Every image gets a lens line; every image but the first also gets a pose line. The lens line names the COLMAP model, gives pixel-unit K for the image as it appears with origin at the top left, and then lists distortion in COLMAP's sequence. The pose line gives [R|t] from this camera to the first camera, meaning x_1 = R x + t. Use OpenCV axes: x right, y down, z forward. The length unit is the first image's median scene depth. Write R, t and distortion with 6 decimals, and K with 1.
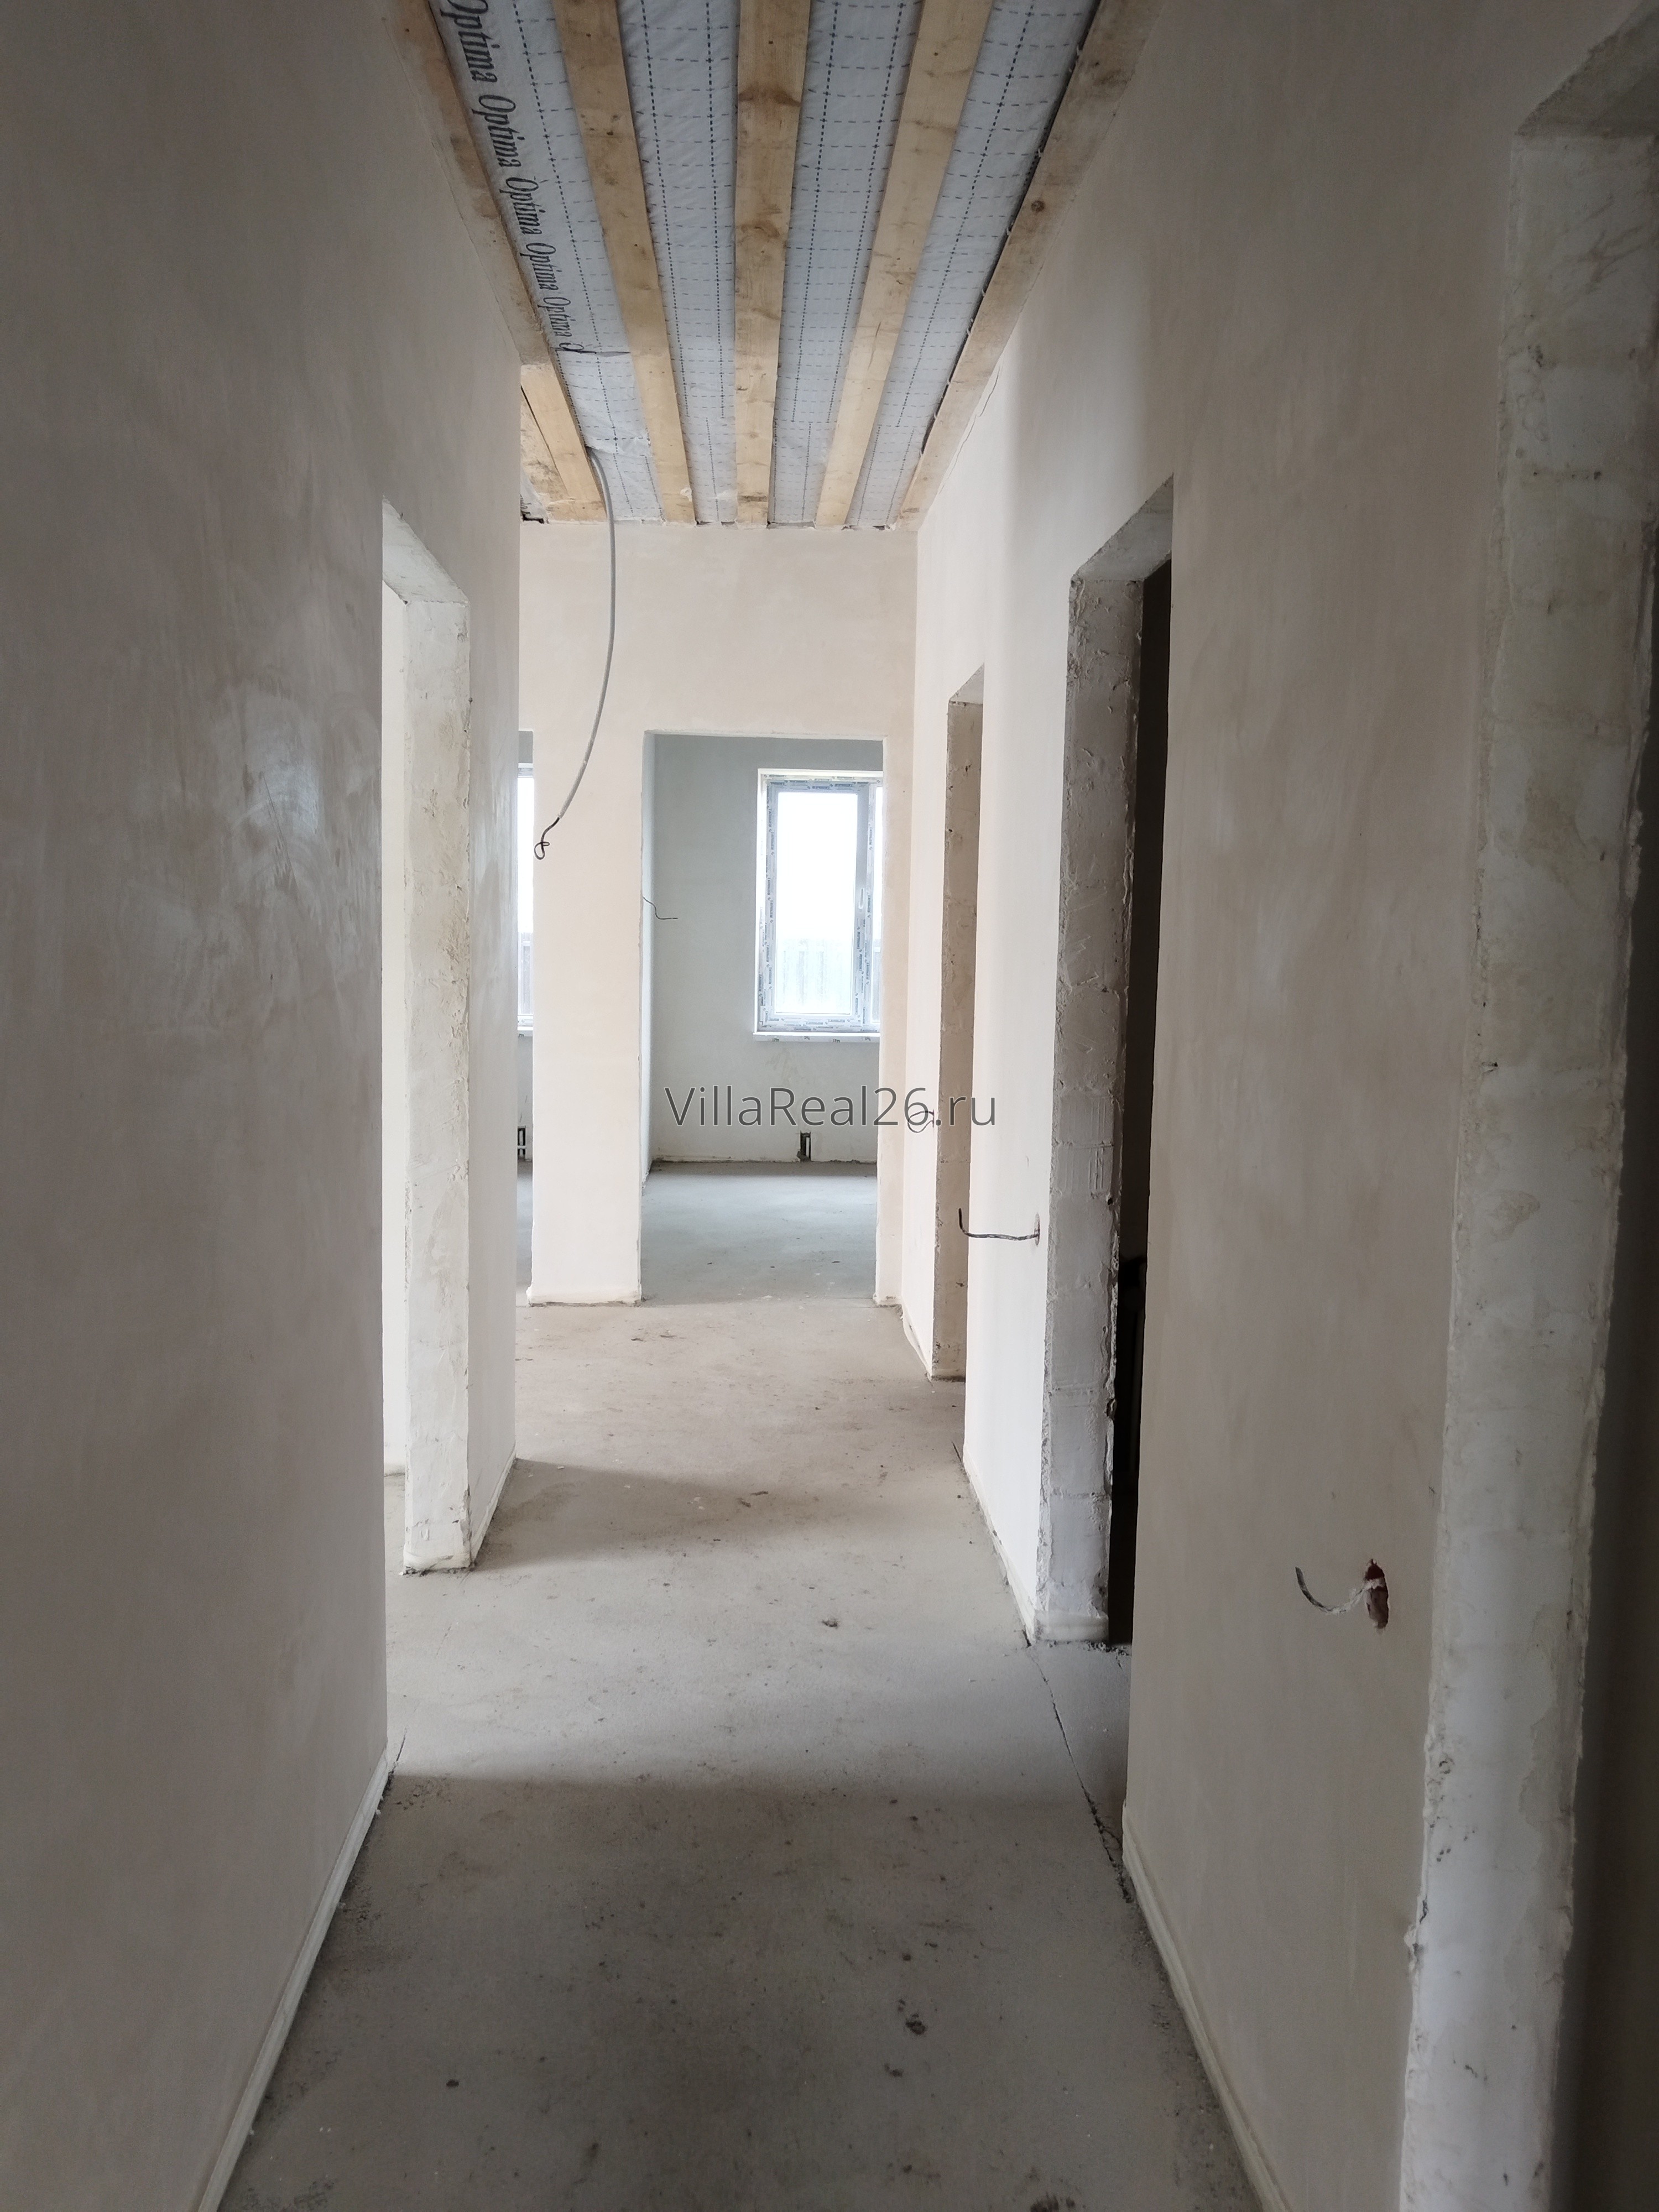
lens RADIAL K [[1732.8, 0, 829.5], [0, 1732.8, 1106.0], [0, 0, 1]] dist [-0.006577, -0.000916]
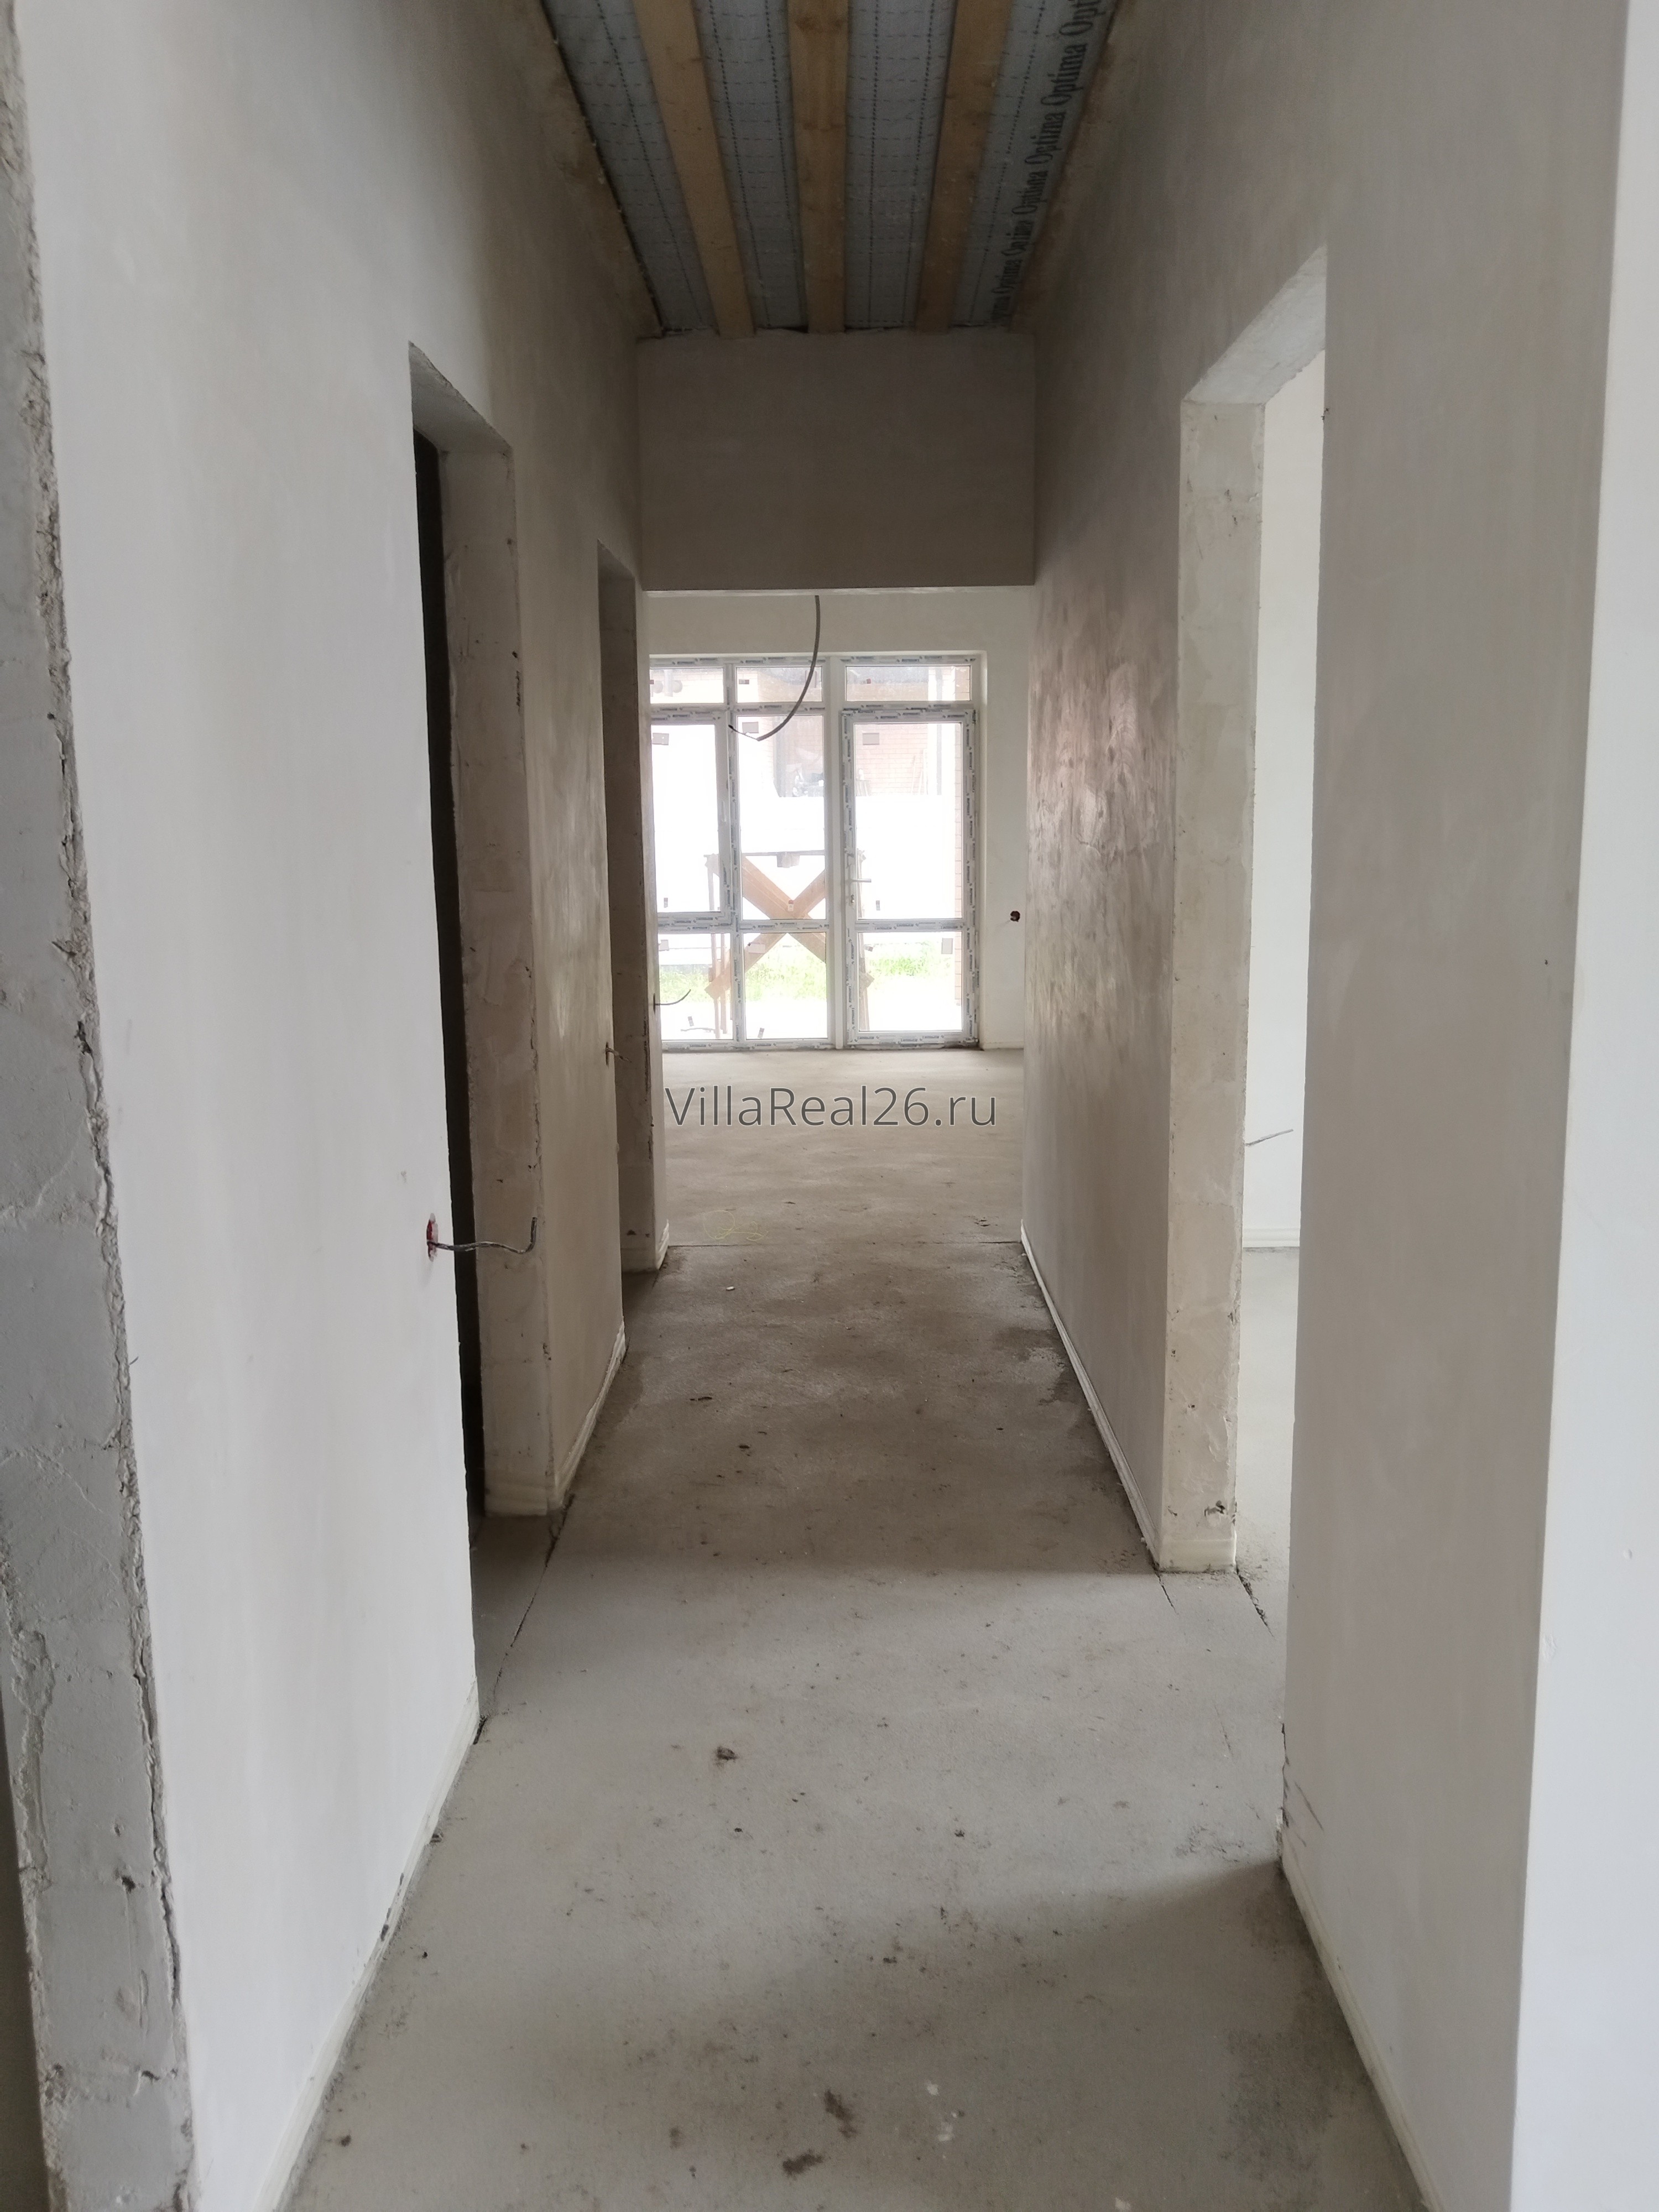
lens RADIAL K [[1732.8, 0, 829.5], [0, 1732.8, 1106.0], [0, 0, 1]] dist [-0.006577, -0.000916]
pose [[-0.998265, -0.014610, 0.057048, -0.103619], [0.002059, 0.959484, 0.281754, -0.225152], [-0.058853, 0.281383, -0.957789, 2.053661]]
